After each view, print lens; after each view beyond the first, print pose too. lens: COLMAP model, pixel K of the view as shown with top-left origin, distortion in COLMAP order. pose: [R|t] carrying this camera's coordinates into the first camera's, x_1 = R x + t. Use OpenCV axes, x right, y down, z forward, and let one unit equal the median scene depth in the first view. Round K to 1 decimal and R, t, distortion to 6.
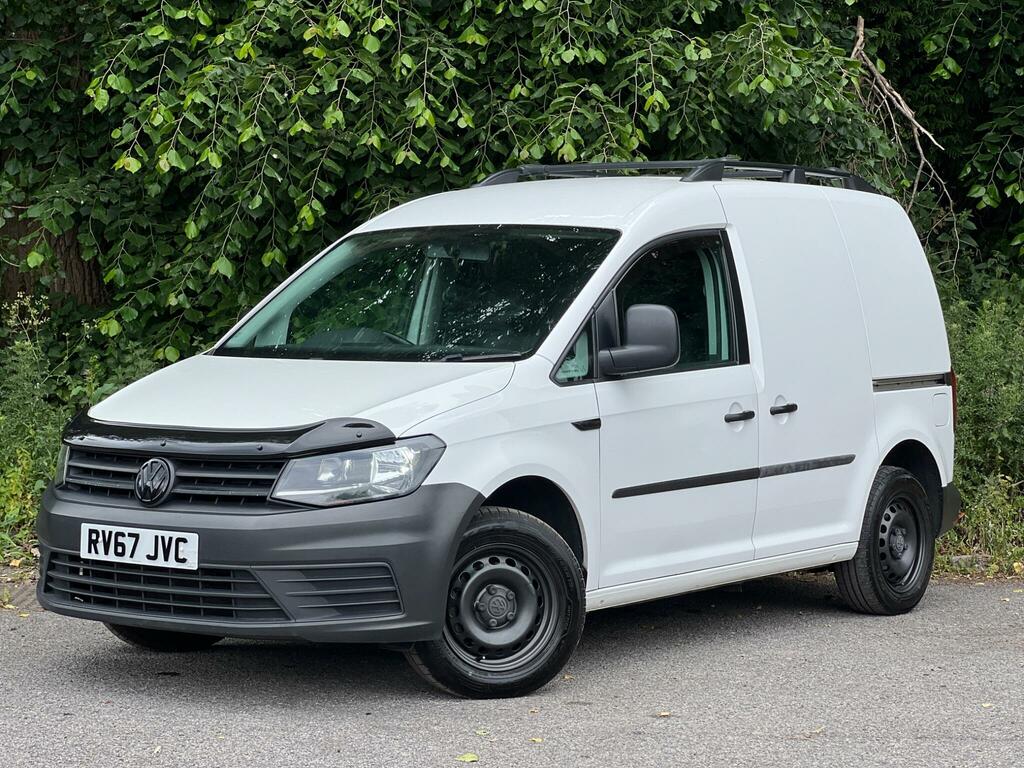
lens RADIAL K [[2238.8, 0, 516.1], [0, 2238.8, 386.8], [0, 0, 1]] dist [0.232440, 0.000000]
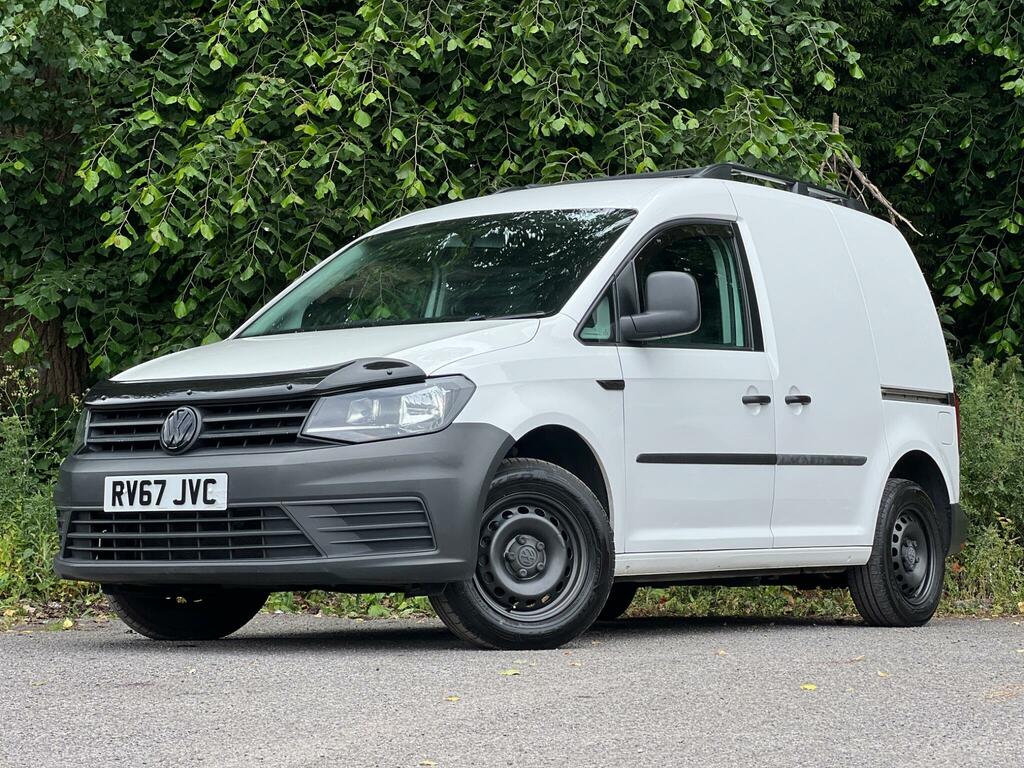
lens RADIAL K [[2238.8, 0, 528.3], [0, 2238.8, 383.0], [0, 0, 1]] dist [0.232440, 0.000000]
pose [[0.999513, -0.008947, 0.029883, -0.021287], [0.012003, 0.994534, -0.103719, 0.072220], [-0.028791, 0.104027, 0.994158, 0.005566]]
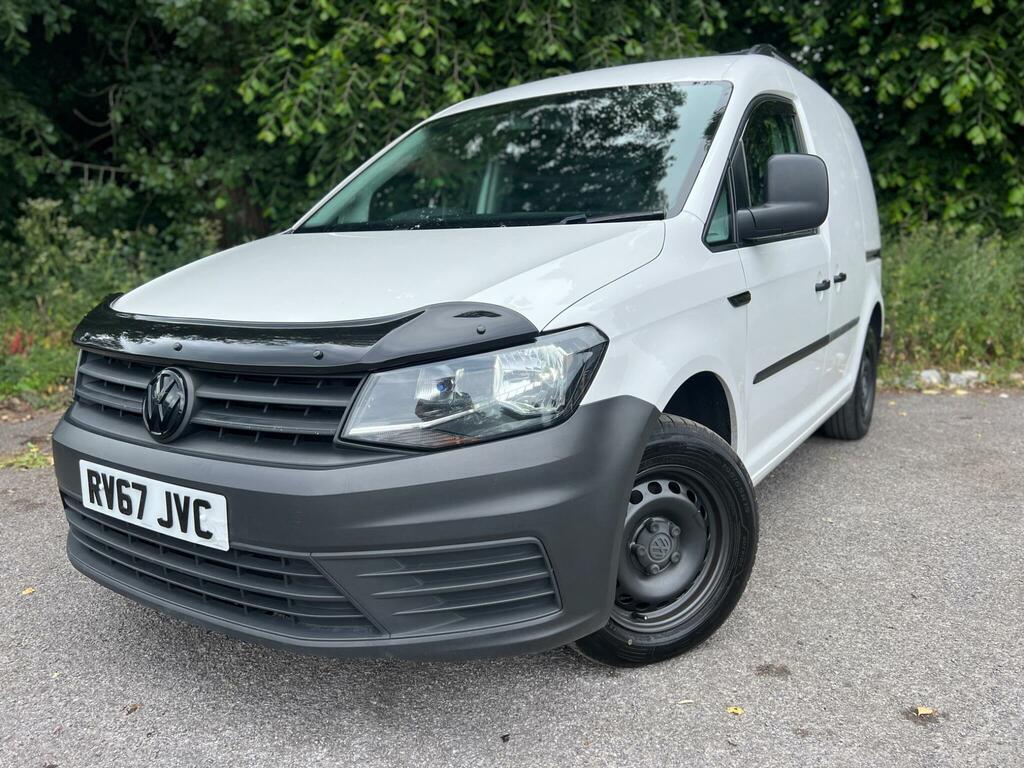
lens RADIAL K [[781.2, 0, 511.0], [0, 781.2, 389.9], [0, 0, 1]] dist [0.058714, -0.073395]
pose [[0.997773, -0.033808, 0.057501, -0.041414], [0.025500, 0.989889, 0.139535, 0.004551], [-0.061637, -0.137758, 0.988546, 0.436602]]
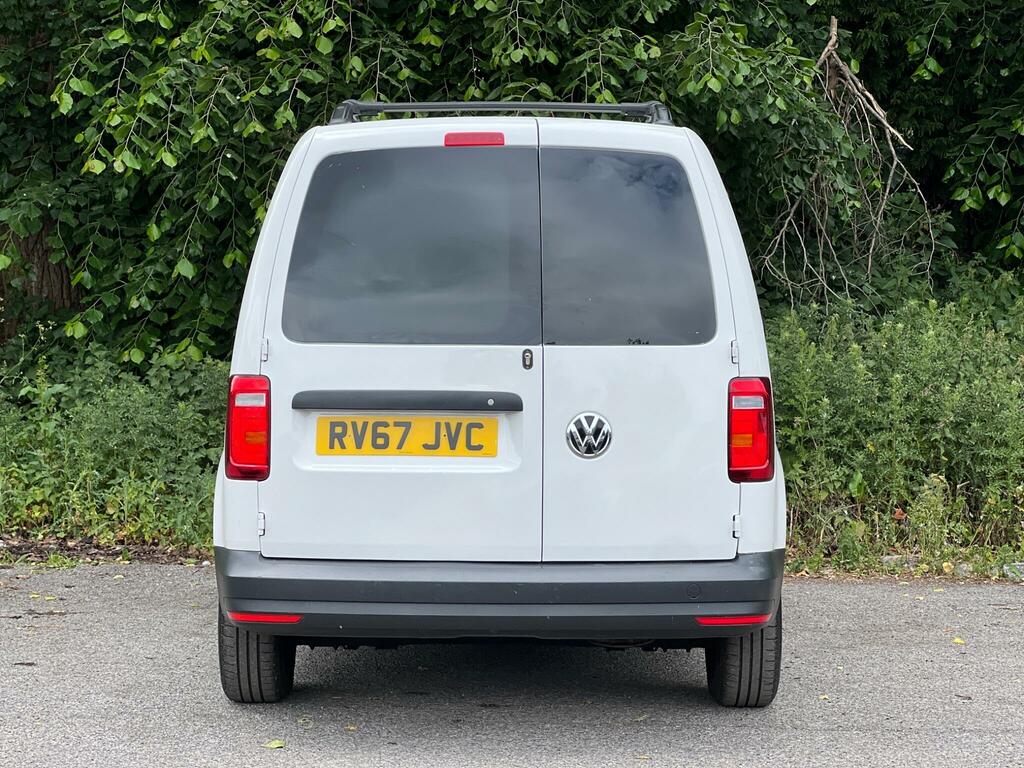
lens RADIAL K [[2238.8, 0, 510.8], [0, 2238.8, 391.6], [0, 0, 1]] dist [0.232440, 0.000000]
pose [[0.998986, 0.000200, -0.045018, 0.064933], [-0.000437, 0.999986, -0.005254, 0.007141], [0.045016, 0.005268, 0.998972, 0.003477]]
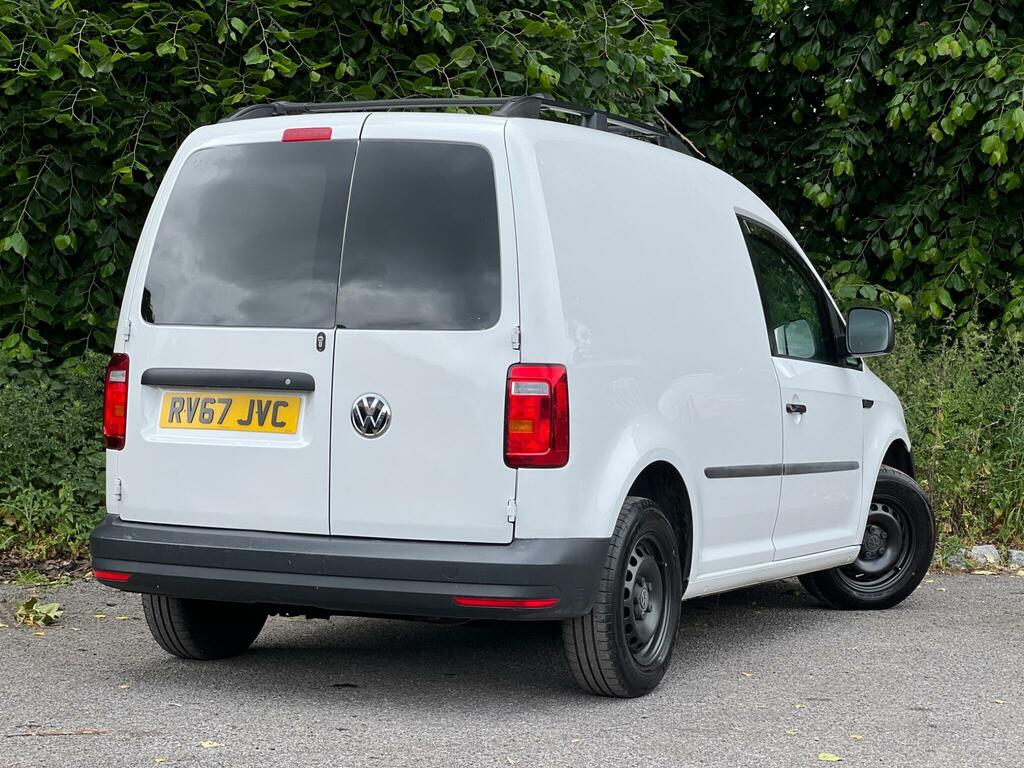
lens RADIAL K [[2238.8, 0, 509.9], [0, 2238.8, 381.7], [0, 0, 1]] dist [0.232440, 0.000000]
pose [[0.873126, 0.020608, -0.487059, 0.346333], [-0.029723, 0.999498, -0.010993, 0.011172], [0.486588, 0.024075, 0.873300, 0.066756]]
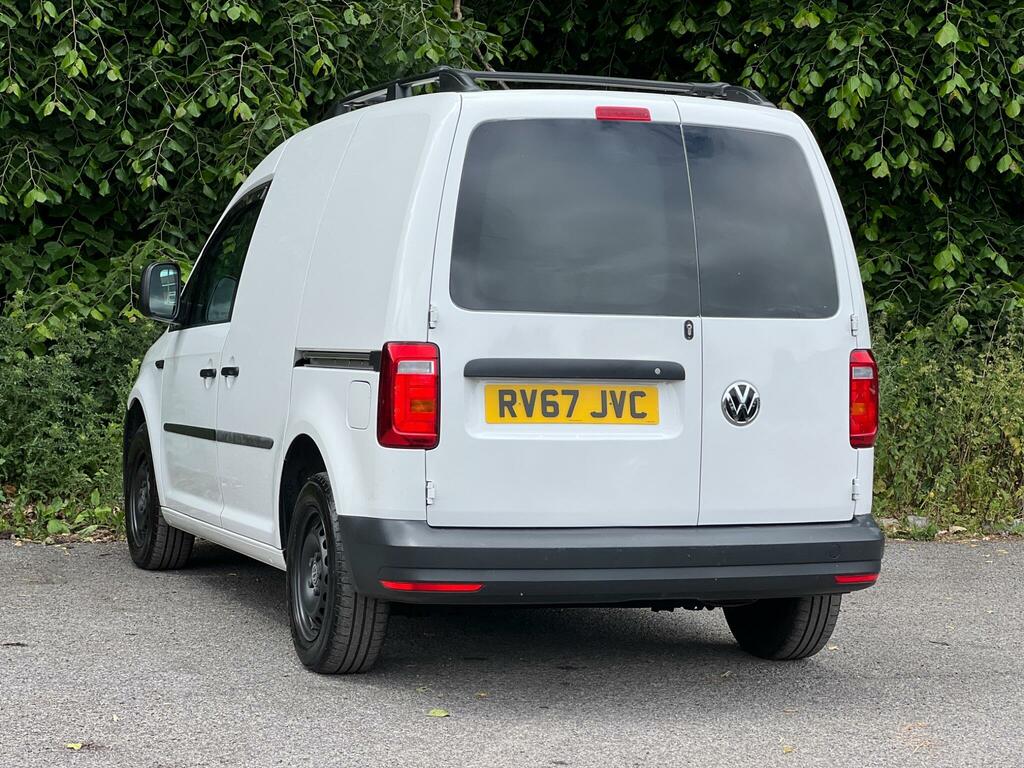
lens RADIAL K [[2238.8, 0, 521.3], [0, 2238.8, 374.5], [0, 0, 1]] dist [0.232440, 0.000000]
pose [[0.952943, 0.005727, 0.303094, -0.150971], [-0.007009, 0.999971, 0.003141, 0.006180], [-0.303067, -0.005118, 0.952955, 0.023121]]
